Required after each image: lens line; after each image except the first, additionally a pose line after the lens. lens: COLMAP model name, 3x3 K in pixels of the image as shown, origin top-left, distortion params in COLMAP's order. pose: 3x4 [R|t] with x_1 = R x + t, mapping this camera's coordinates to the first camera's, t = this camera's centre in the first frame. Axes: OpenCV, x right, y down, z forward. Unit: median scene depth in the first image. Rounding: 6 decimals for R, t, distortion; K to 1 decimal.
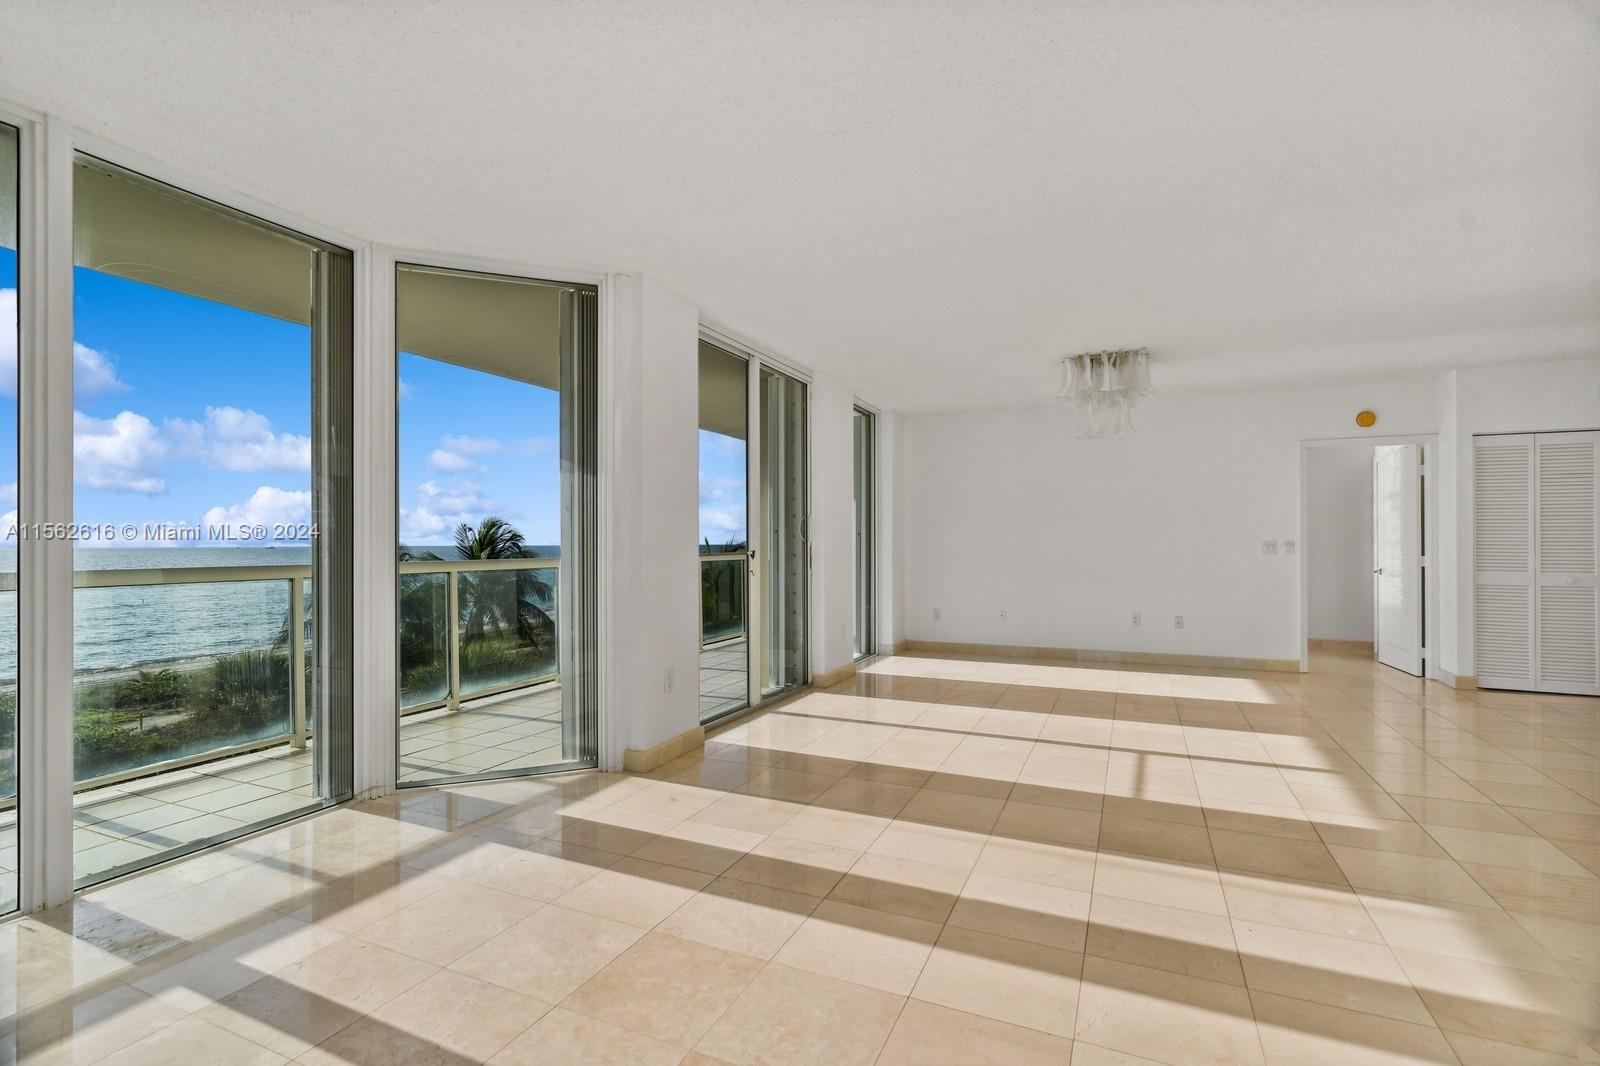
lens RADIAL K [[748.0, 0, 797.0], [0, 748.0, 544.1], [0, 0, 1]] dist [-0.004497, 0.001129]
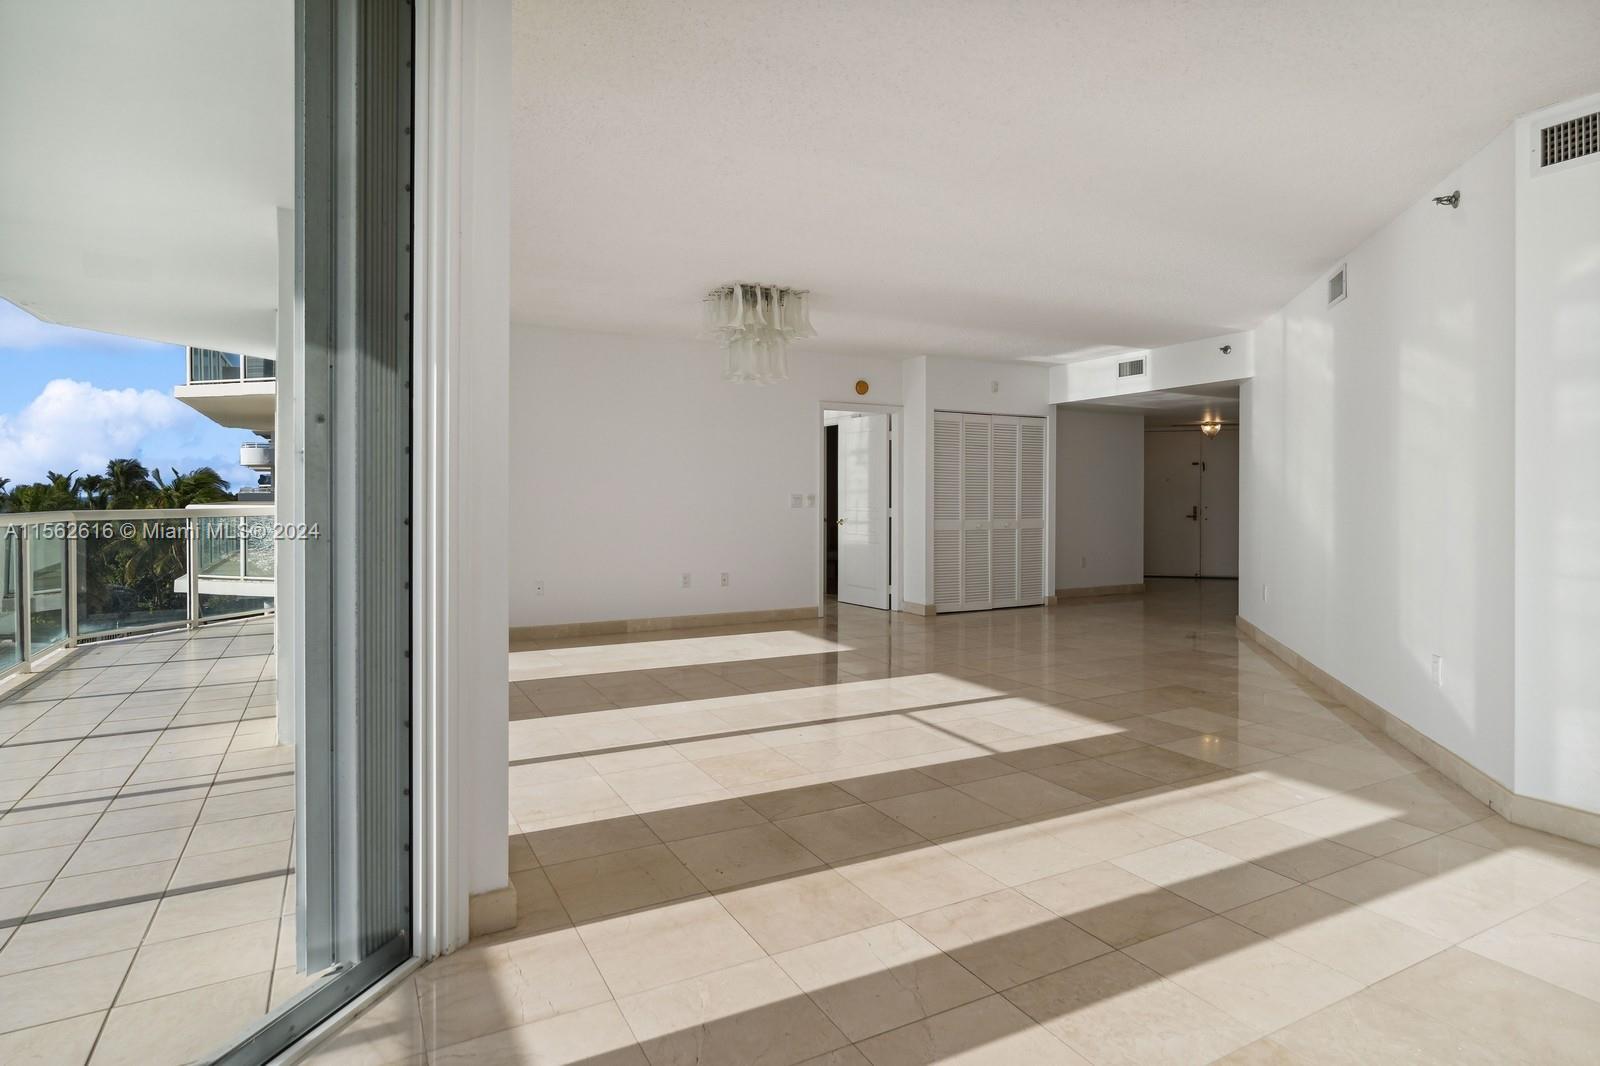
lens RADIAL K [[865.6, 0, 807.1], [0, 865.6, 495.2], [0, 0, 1]] dist [-0.000323, -0.003474]
pose [[0.601141, 0.003314, 0.799136, -0.526115], [-0.001089, 0.999994, -0.003327, 0.000714], [-0.799142, 0.001130, 0.601141, 0.427684]]
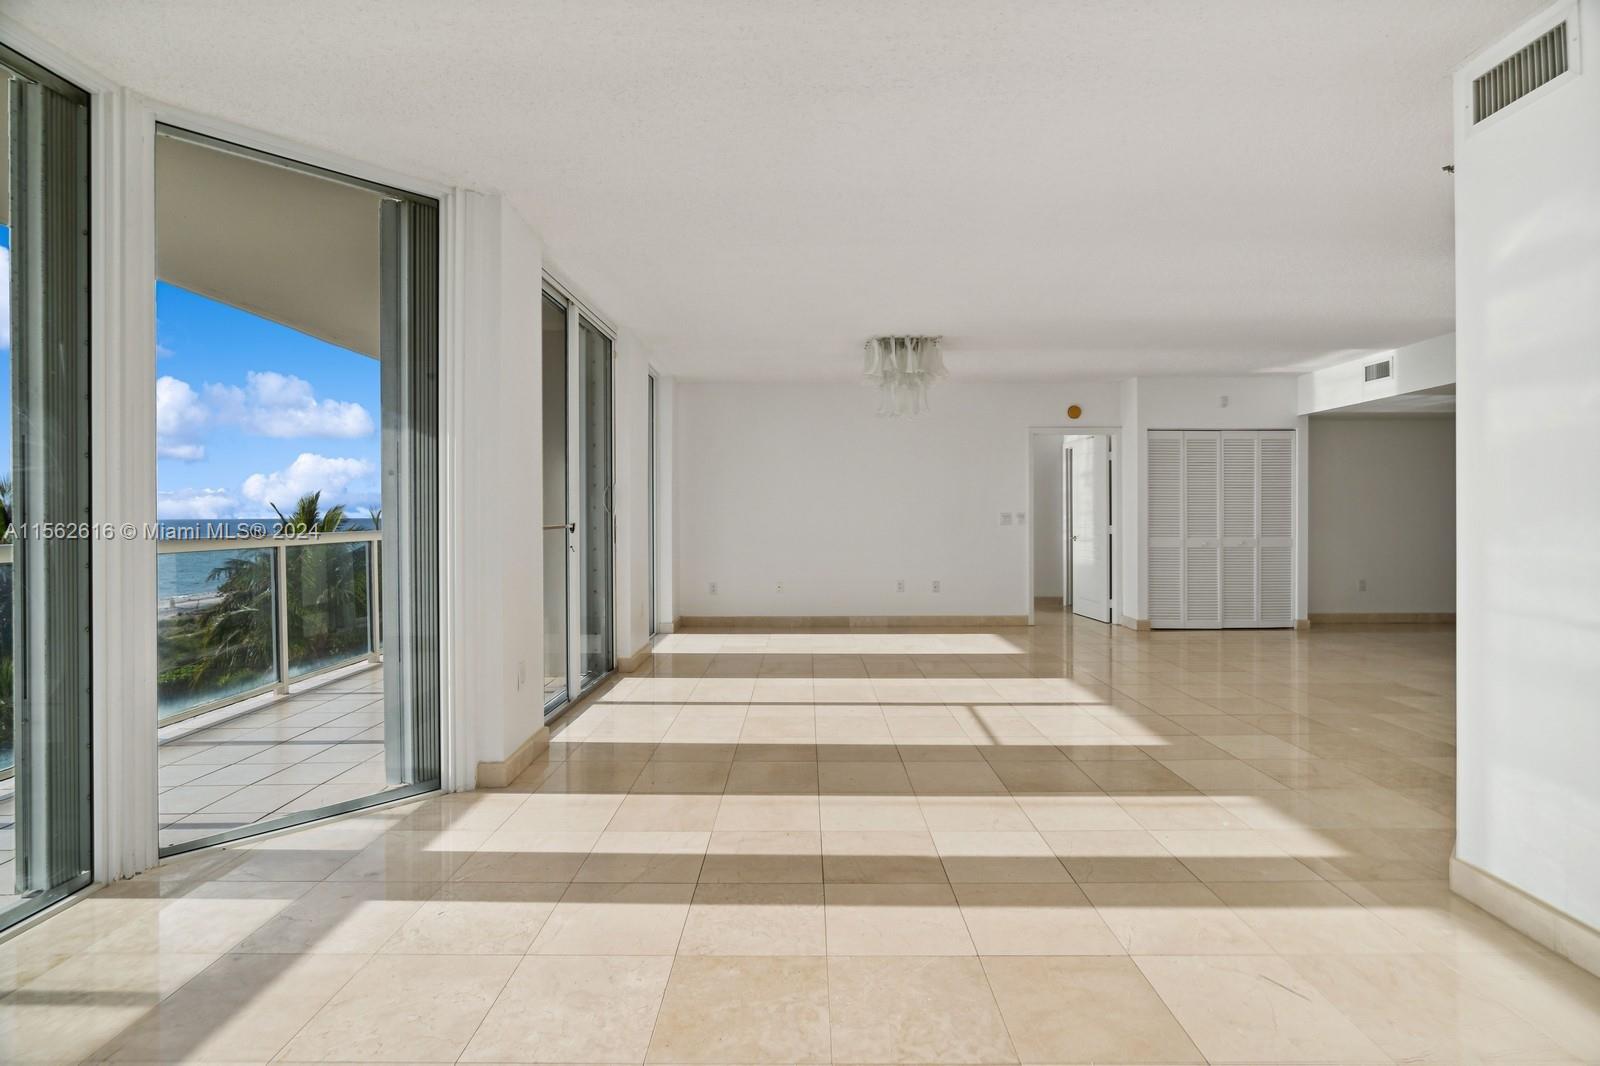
lens RADIAL K [[775.6, 0, 805.1], [0, 775.6, 519.1], [0, 0, 1]] dist [-0.012690, 0.005330]
pose [[0.910630, -0.002814, 0.413213, -0.235506], [0.001550, 0.999993, 0.003394, 0.000720], [-0.413220, -0.002450, 0.910628, 0.061266]]
